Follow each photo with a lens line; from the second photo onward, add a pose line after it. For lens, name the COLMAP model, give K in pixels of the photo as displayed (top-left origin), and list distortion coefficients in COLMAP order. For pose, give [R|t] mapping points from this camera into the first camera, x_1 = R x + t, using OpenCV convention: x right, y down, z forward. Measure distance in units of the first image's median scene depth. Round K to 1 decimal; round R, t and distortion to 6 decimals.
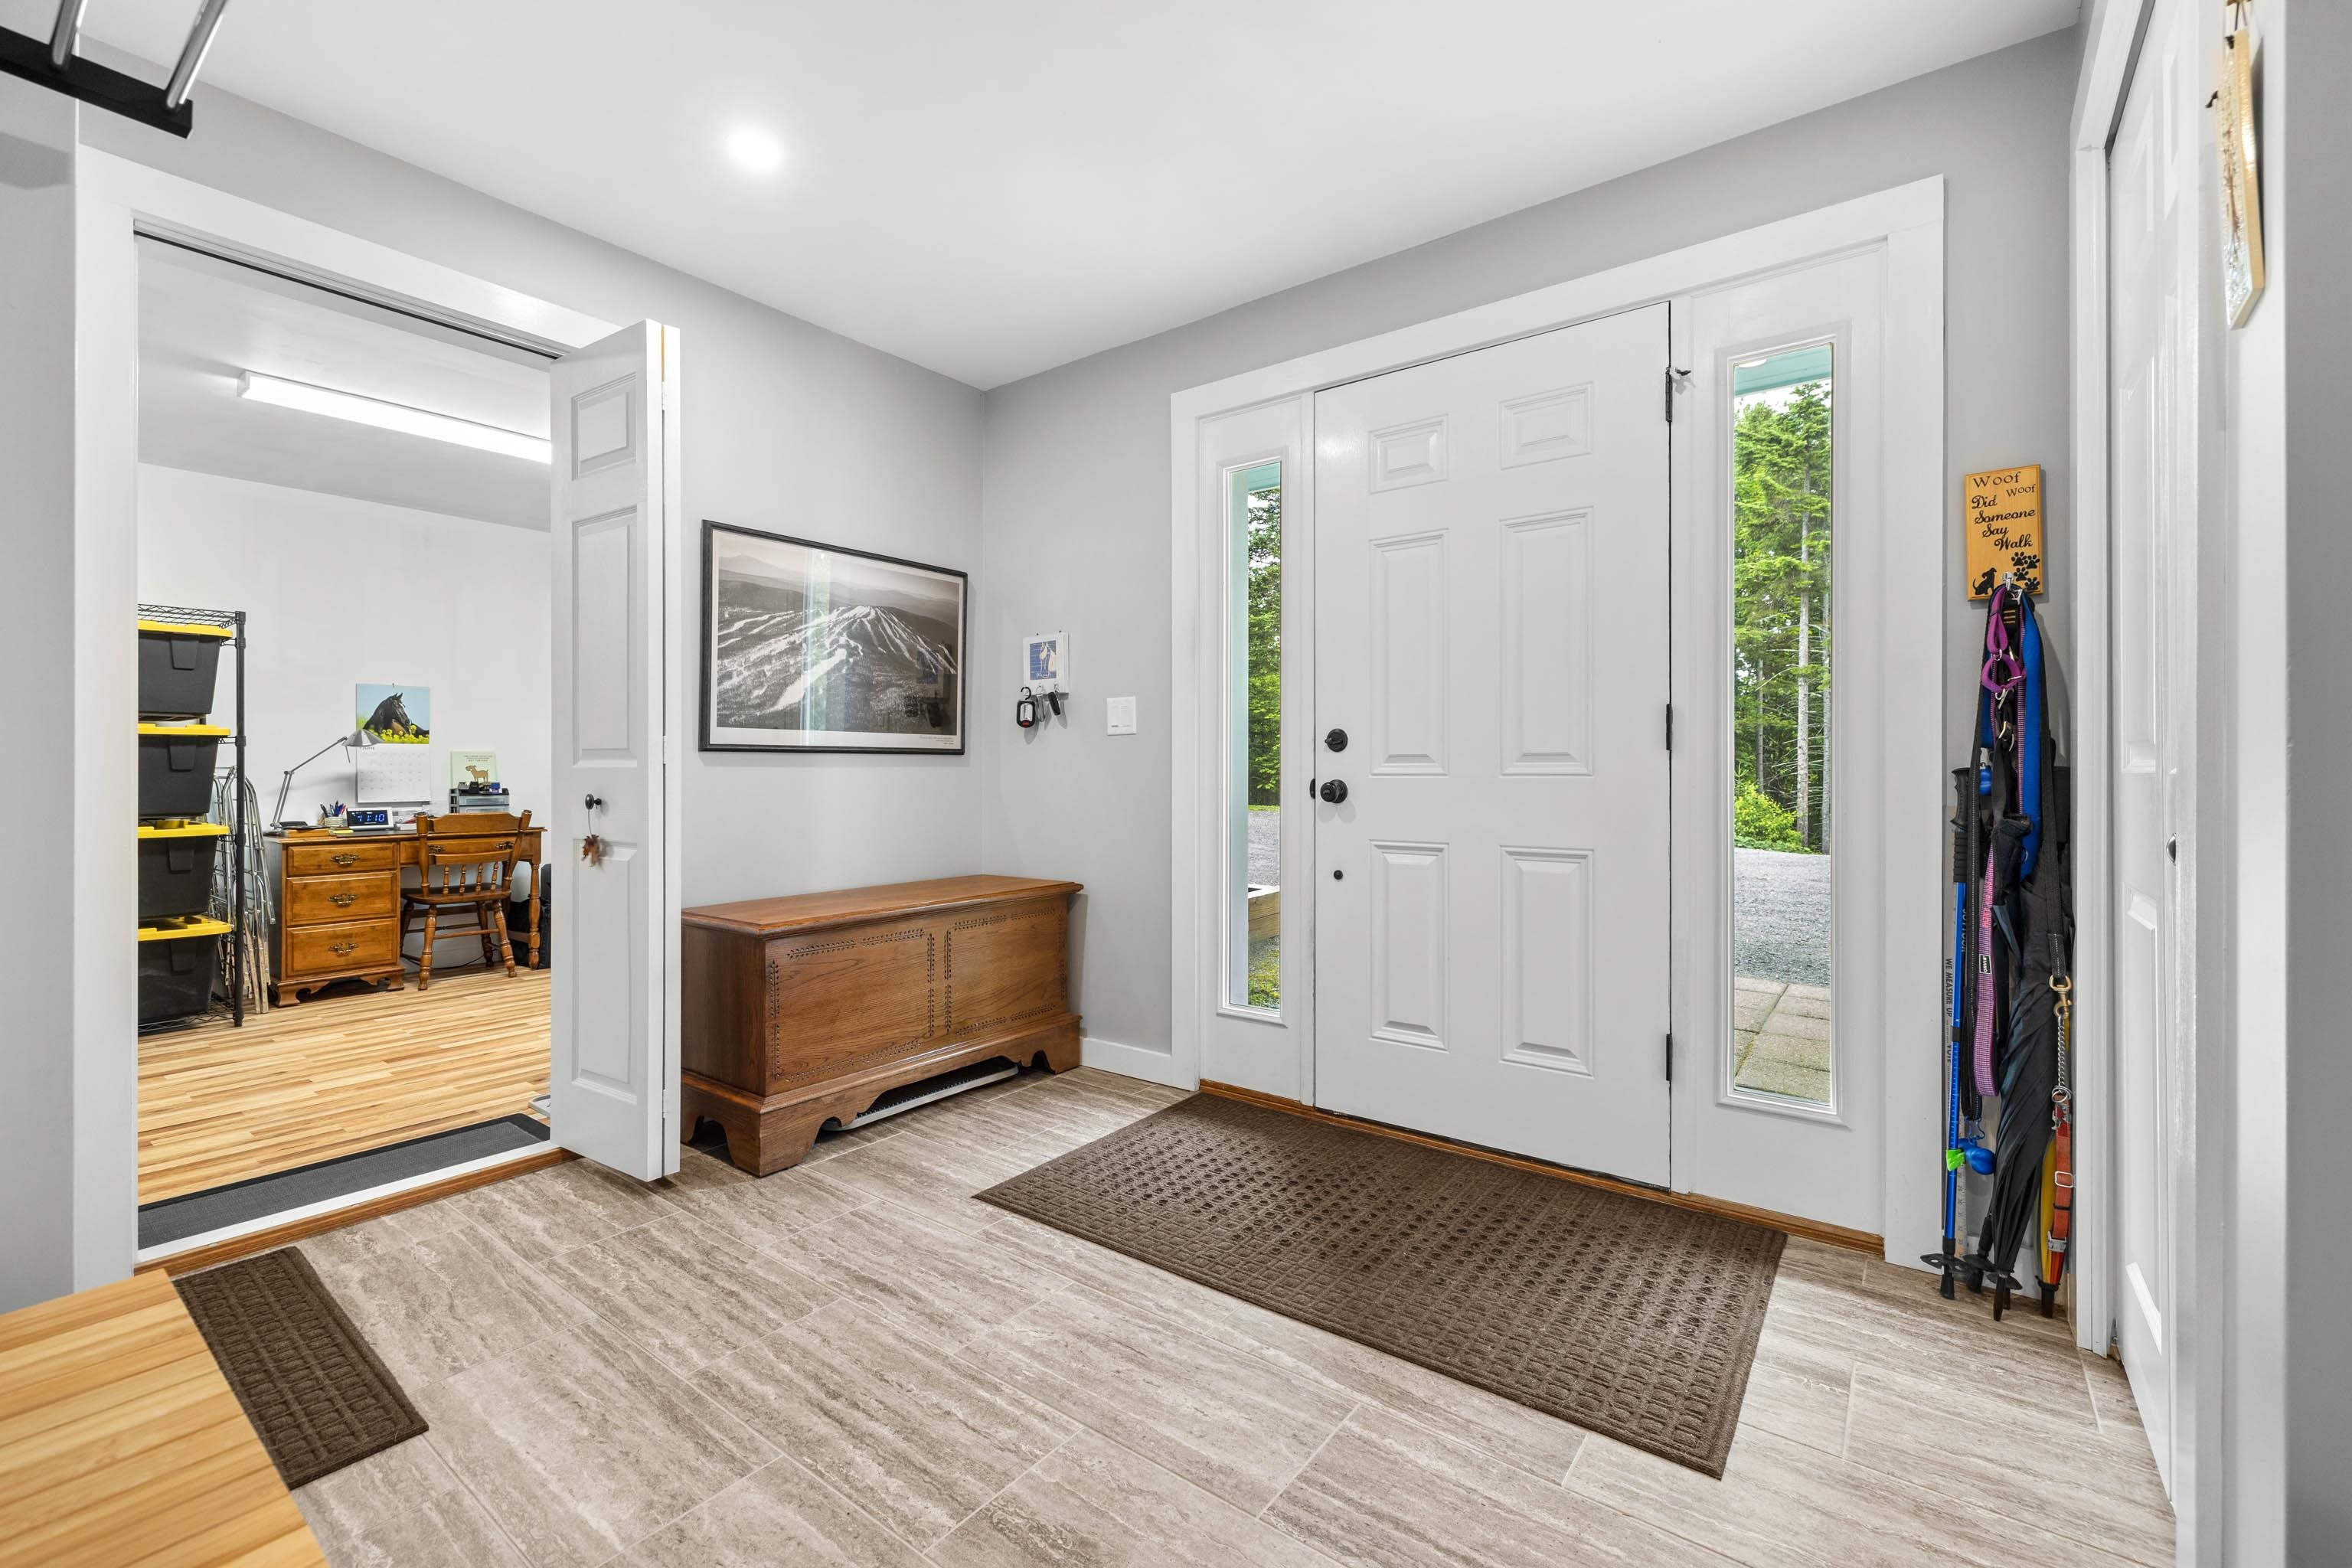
lens RADIAL K [[1002.4, 0, 1178.3], [0, 1002.4, 767.8], [0, 0, 1]] dist [0.001821, 0.000019]
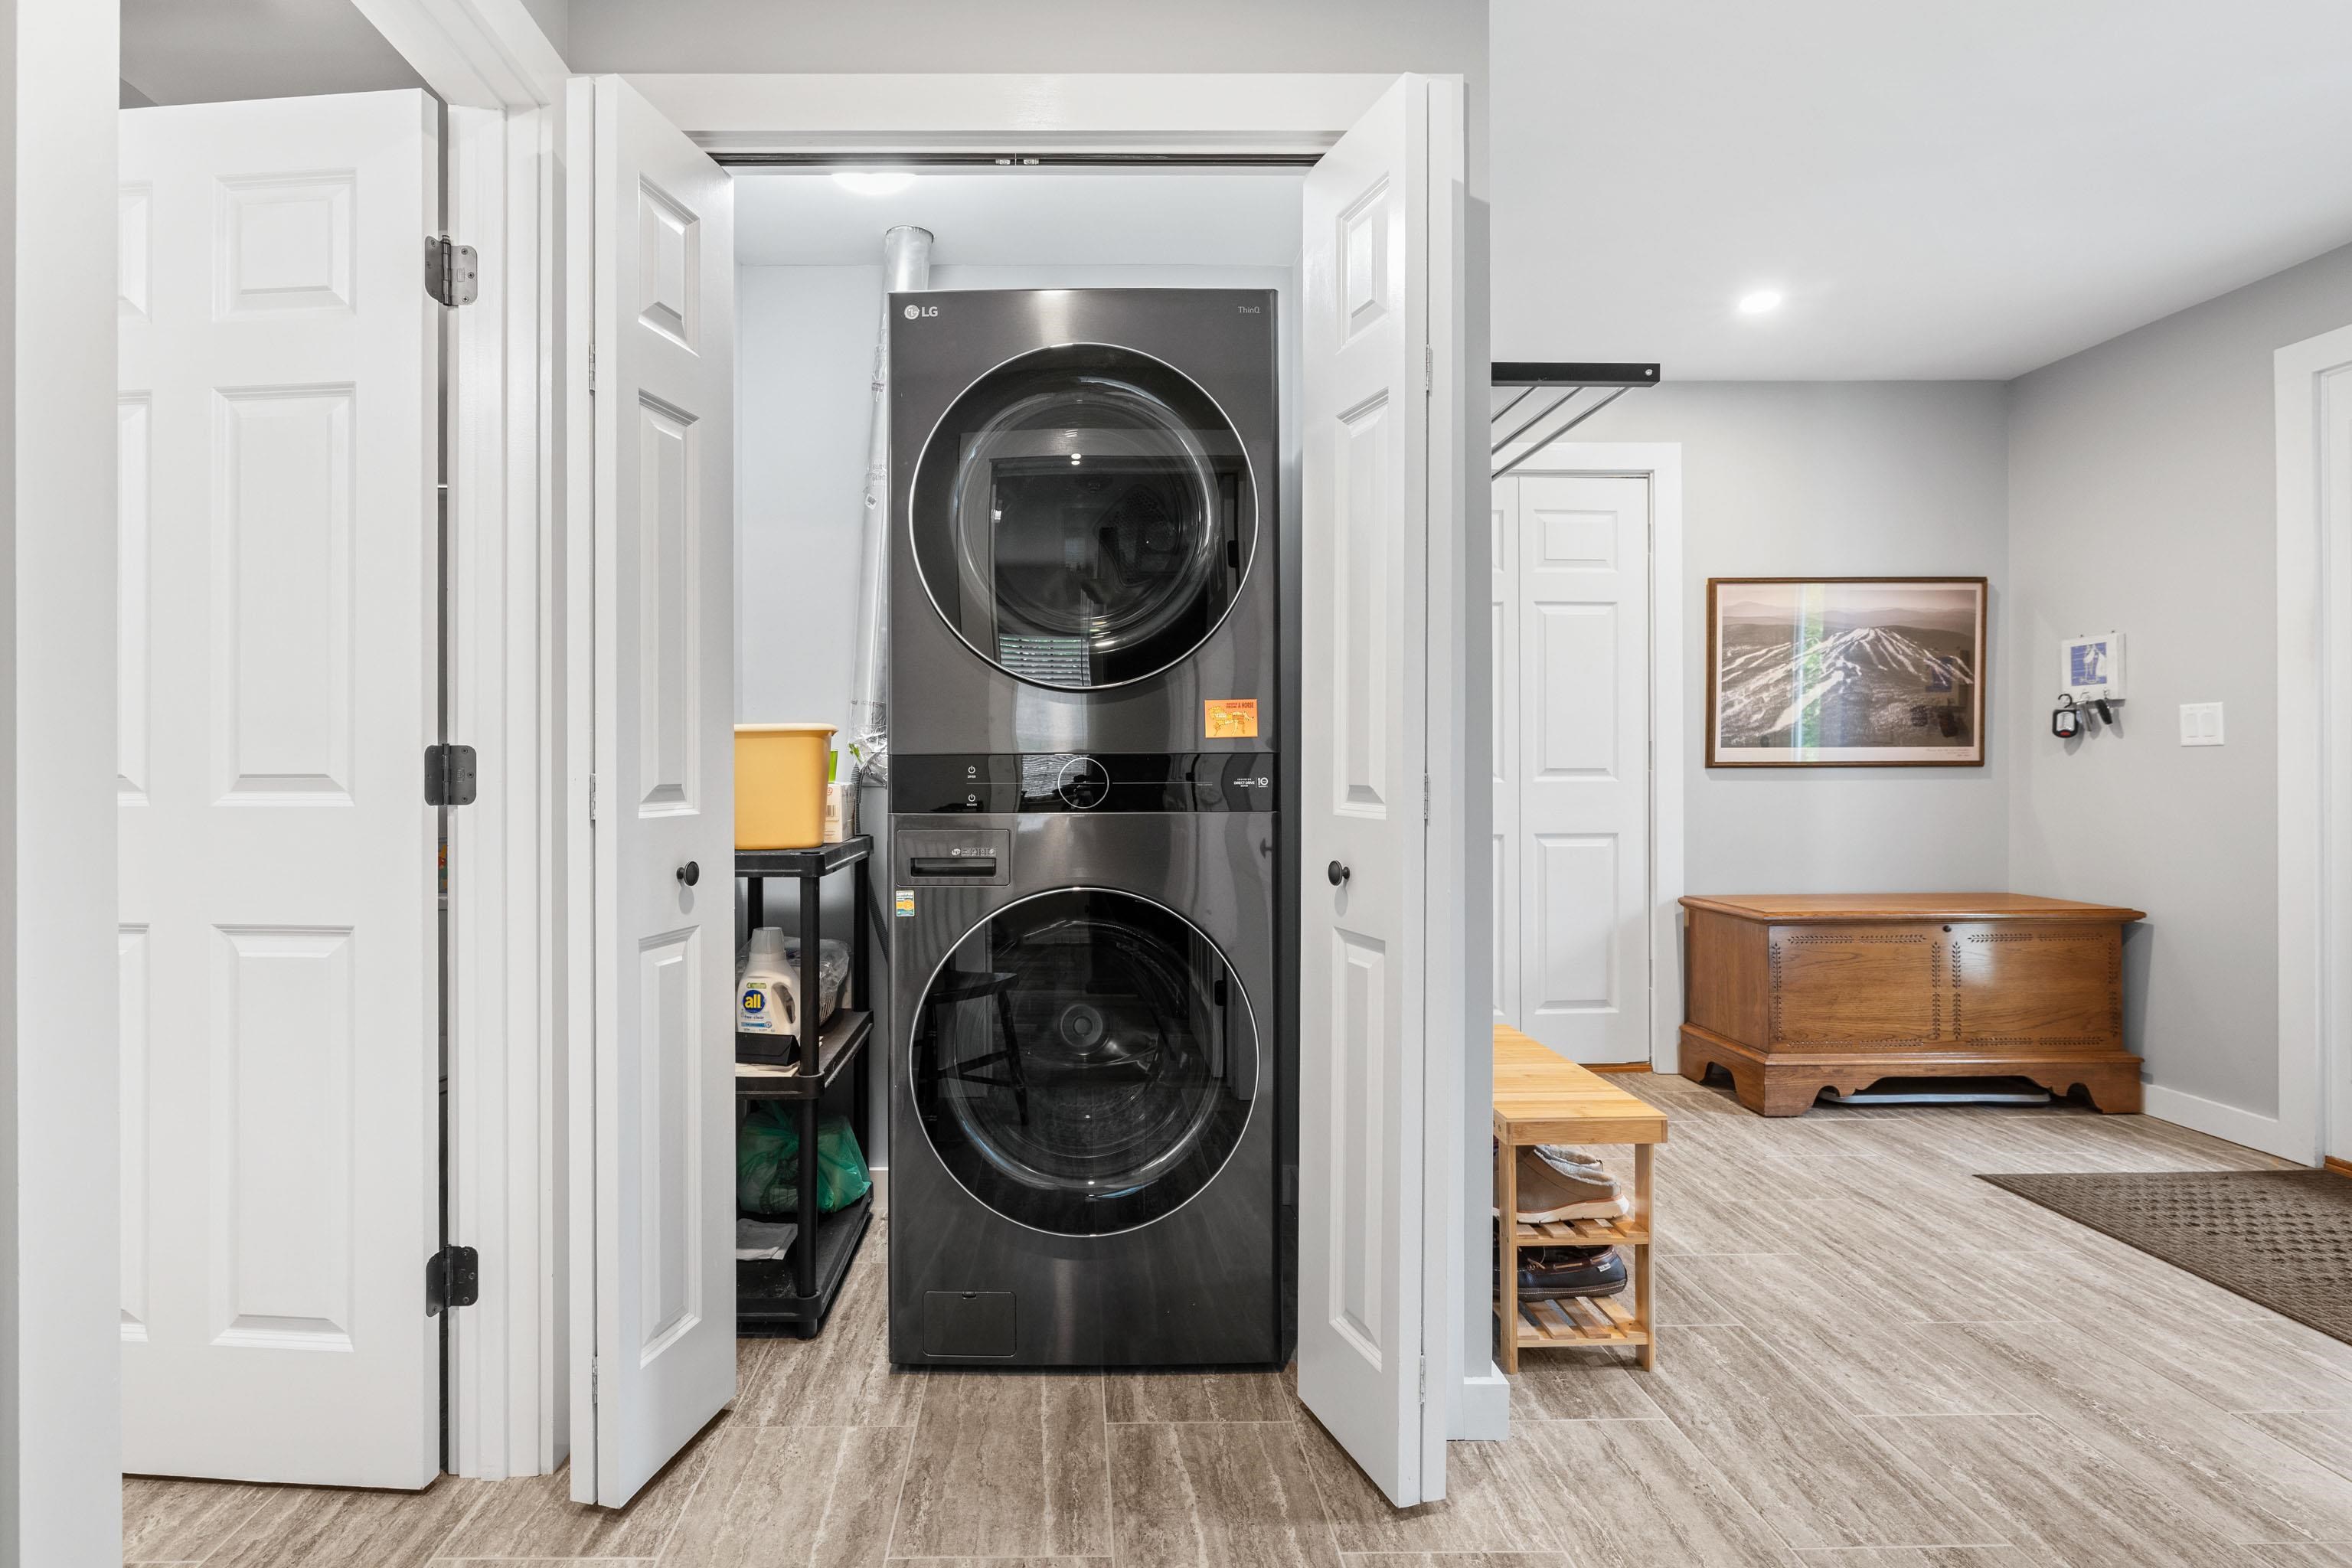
lens RADIAL K [[1080.3, 0, 1117.2], [0, 1080.3, 768.8], [0, 0, 1]] dist [-0.001704, 0.000570]
pose [[0.612642, -0.000767, -0.790360, 0.122345], [0.004449, 0.999987, 0.002479, -0.021947], [0.790348, -0.005035, 0.612637, -0.372867]]
